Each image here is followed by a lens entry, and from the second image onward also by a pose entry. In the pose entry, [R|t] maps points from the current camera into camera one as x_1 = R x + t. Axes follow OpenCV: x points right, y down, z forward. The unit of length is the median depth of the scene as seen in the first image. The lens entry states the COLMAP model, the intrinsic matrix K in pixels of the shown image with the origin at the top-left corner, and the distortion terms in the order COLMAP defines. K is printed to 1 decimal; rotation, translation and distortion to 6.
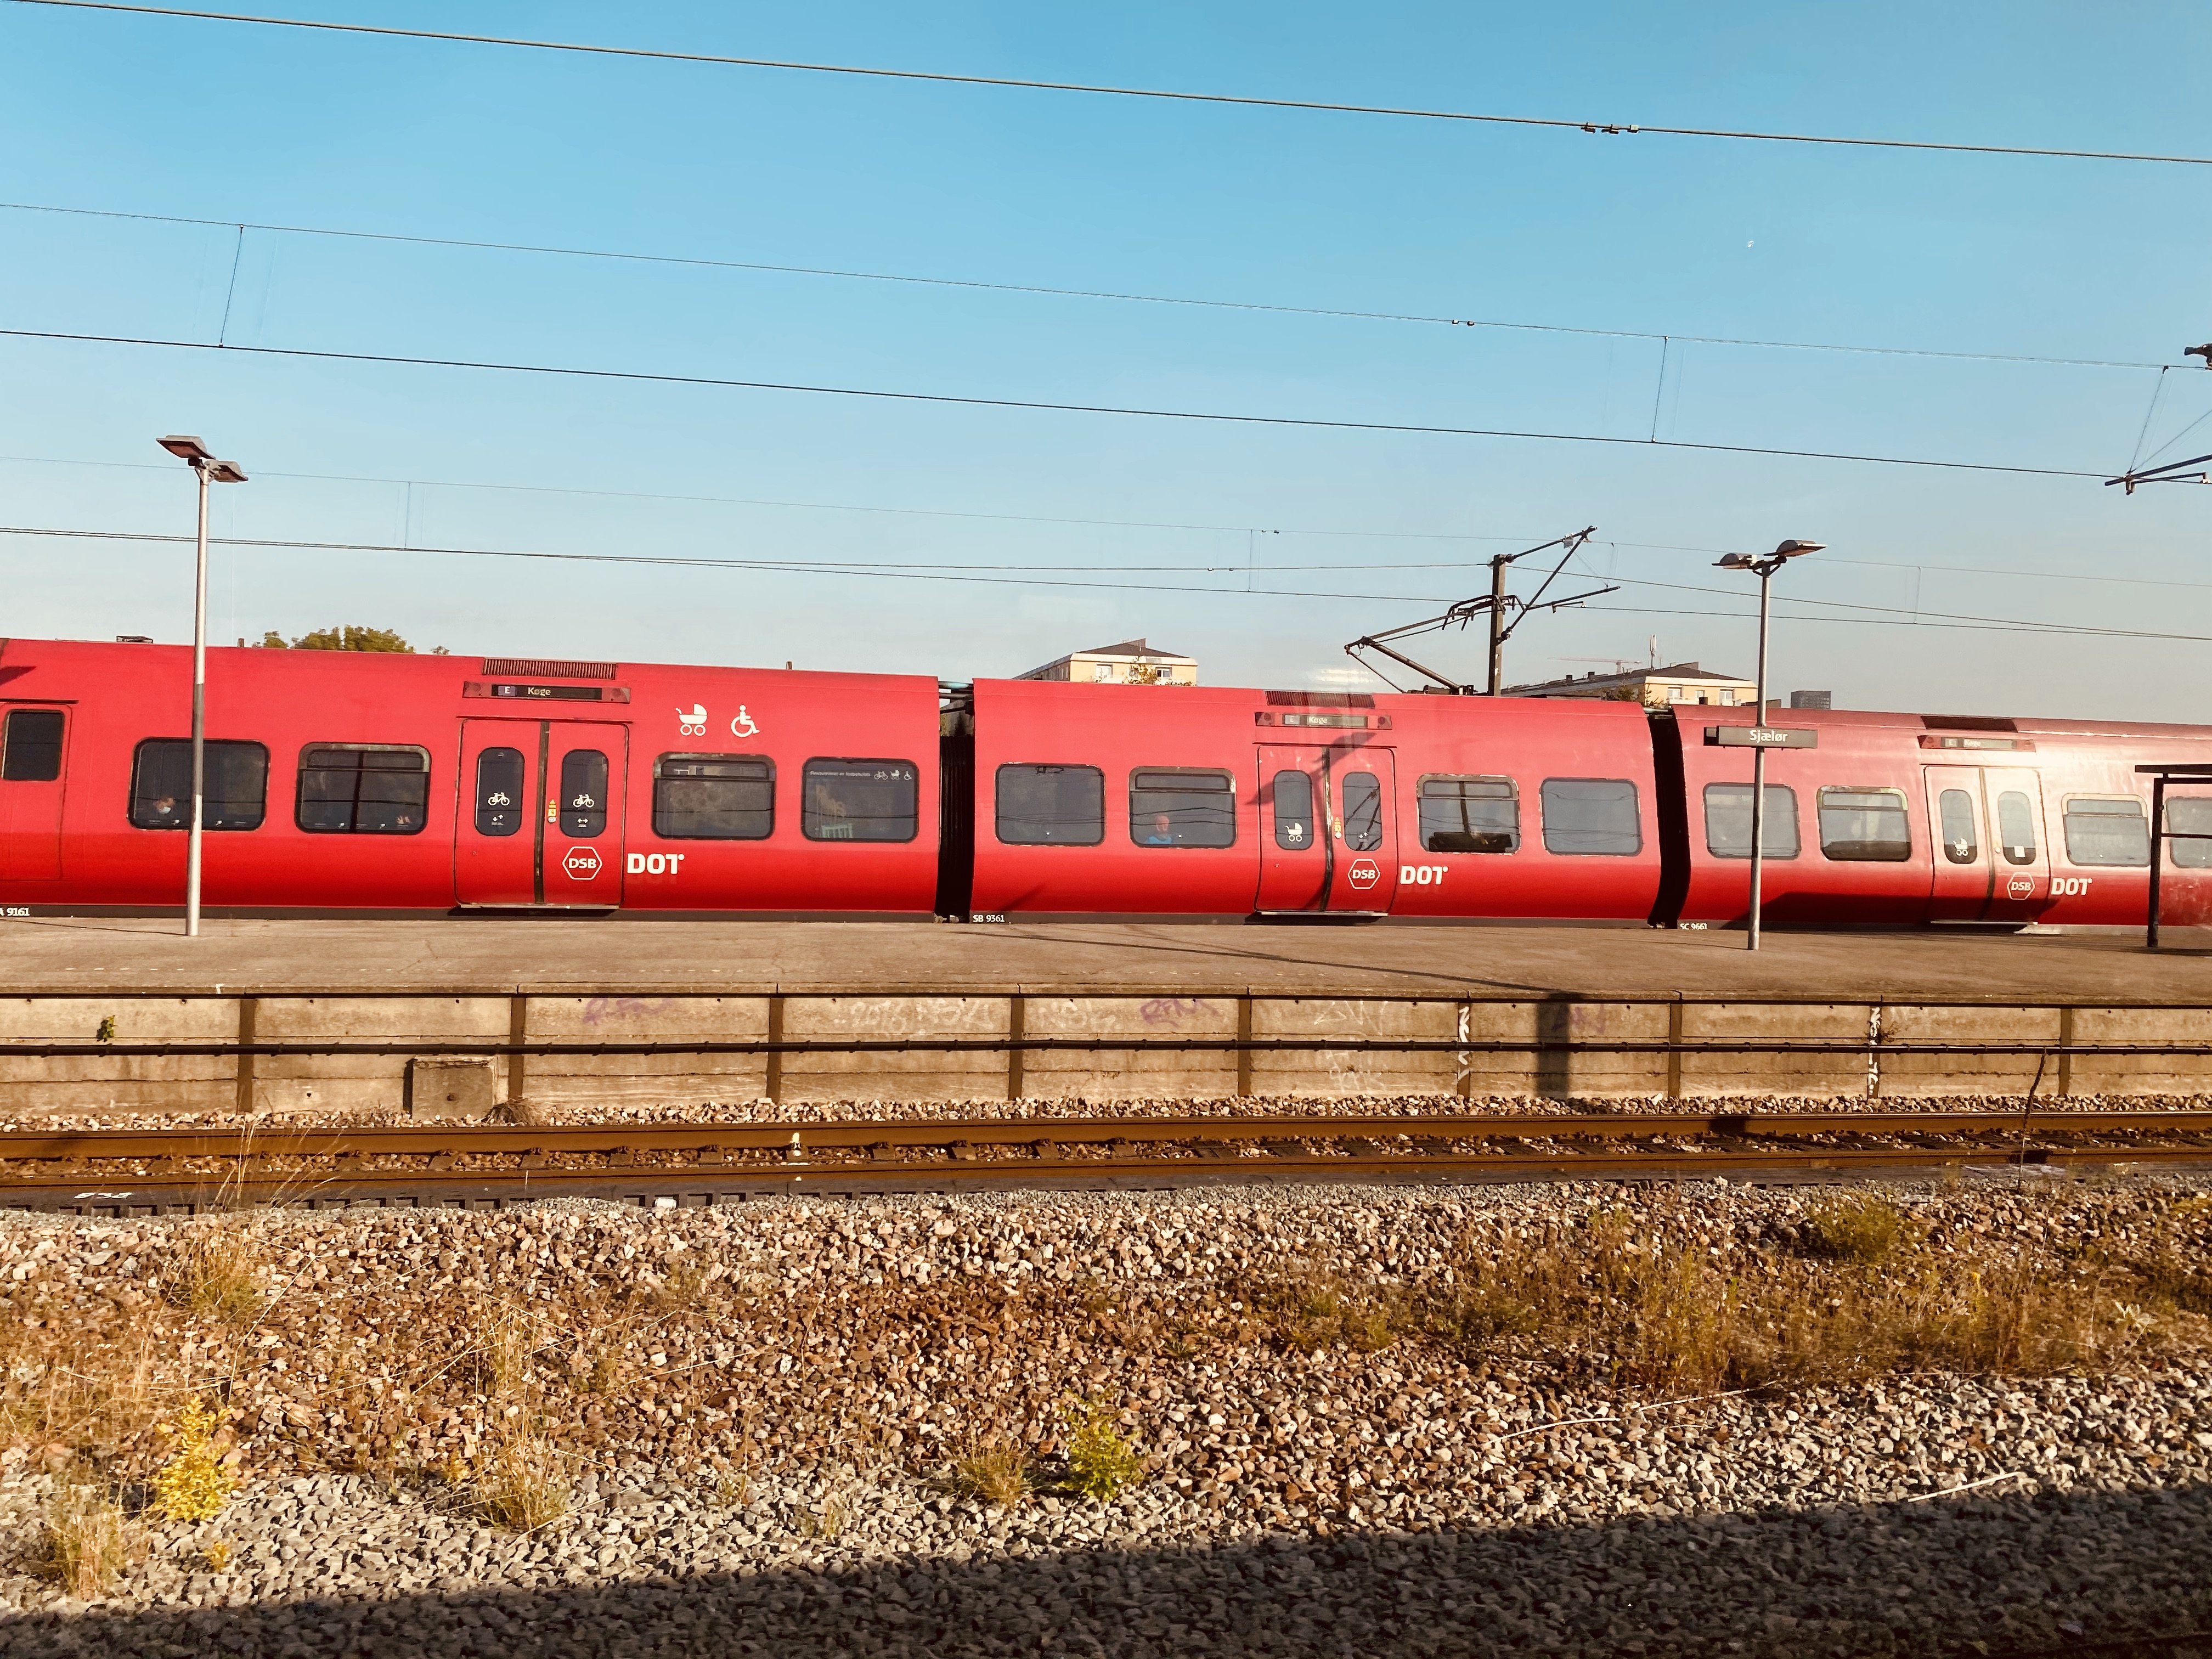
lens RADIAL K [[1583.5, 0, 1106.0], [0, 1583.5, 829.5], [0, 0, 1]] dist [0.002551, -0.000942]
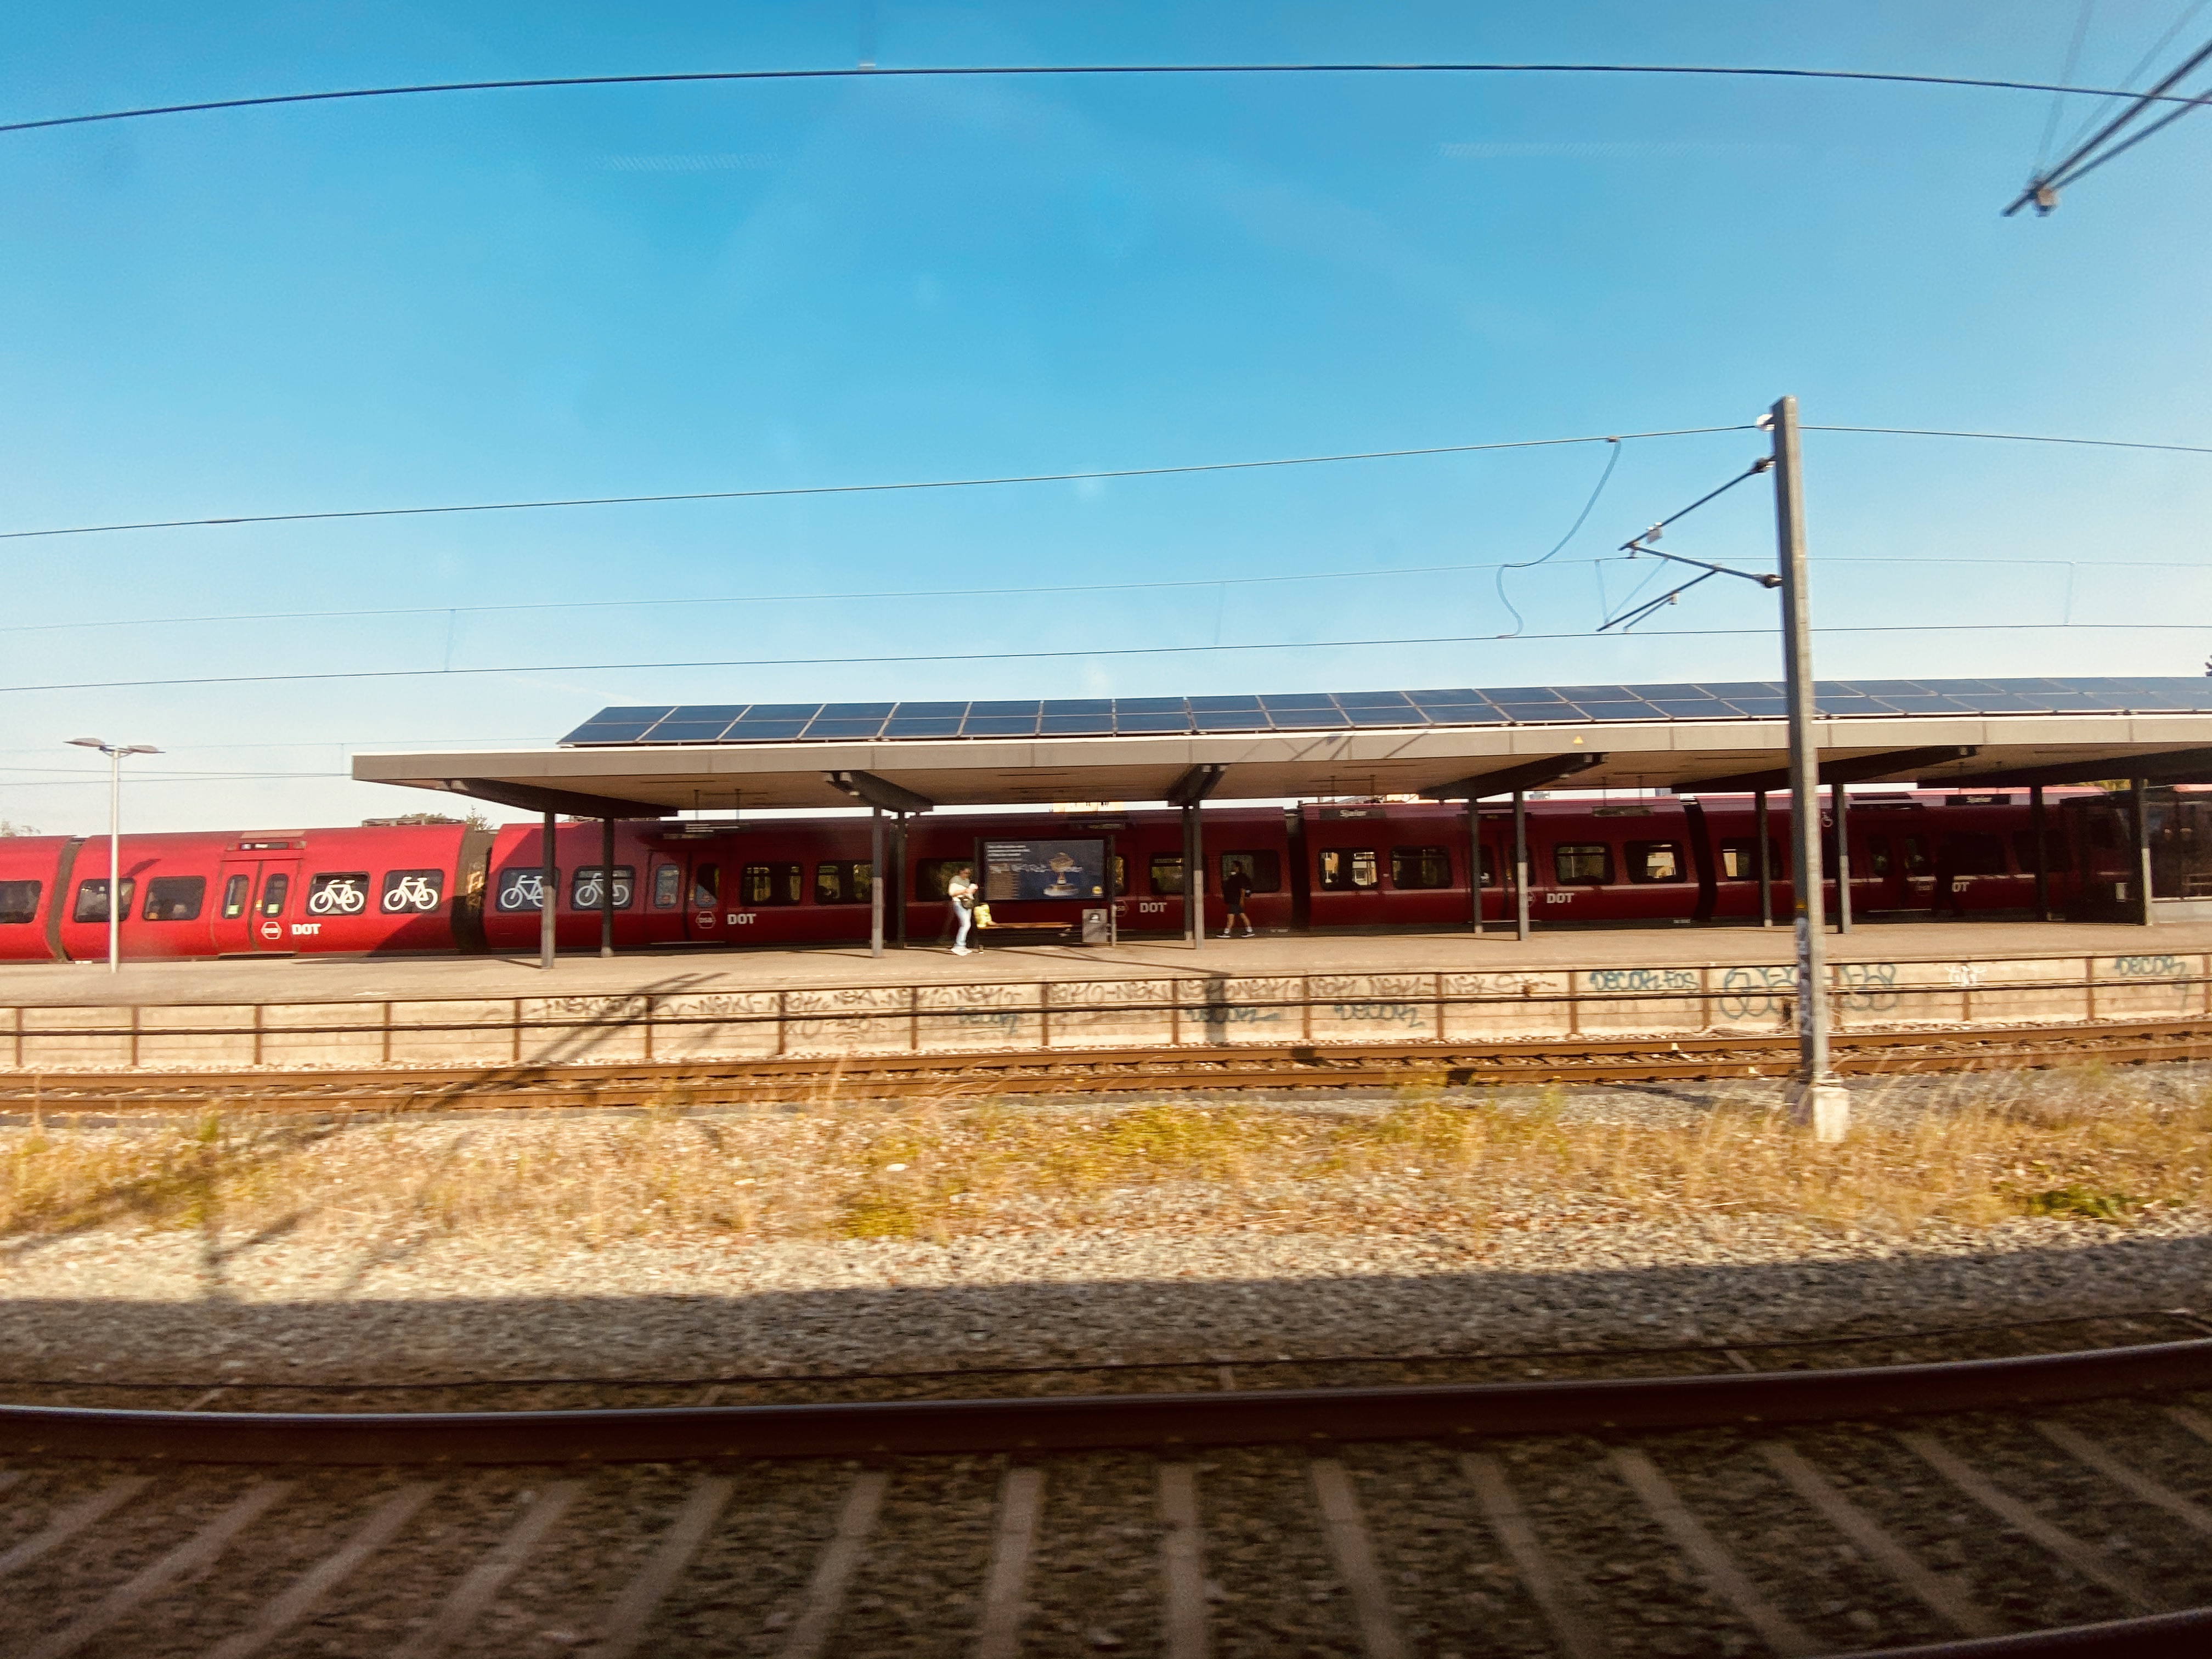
lens RADIAL K [[887.5, 0, 1106.0], [0, 887.5, 829.5], [0, 0, 1]] dist [-0.000144, -0.015751]
pose [[0.979306, -0.065002, -0.191661, 0.673204], [0.053416, 0.996453, -0.065017, 0.014691], [0.195208, 0.053434, 0.979305, 0.127873]]
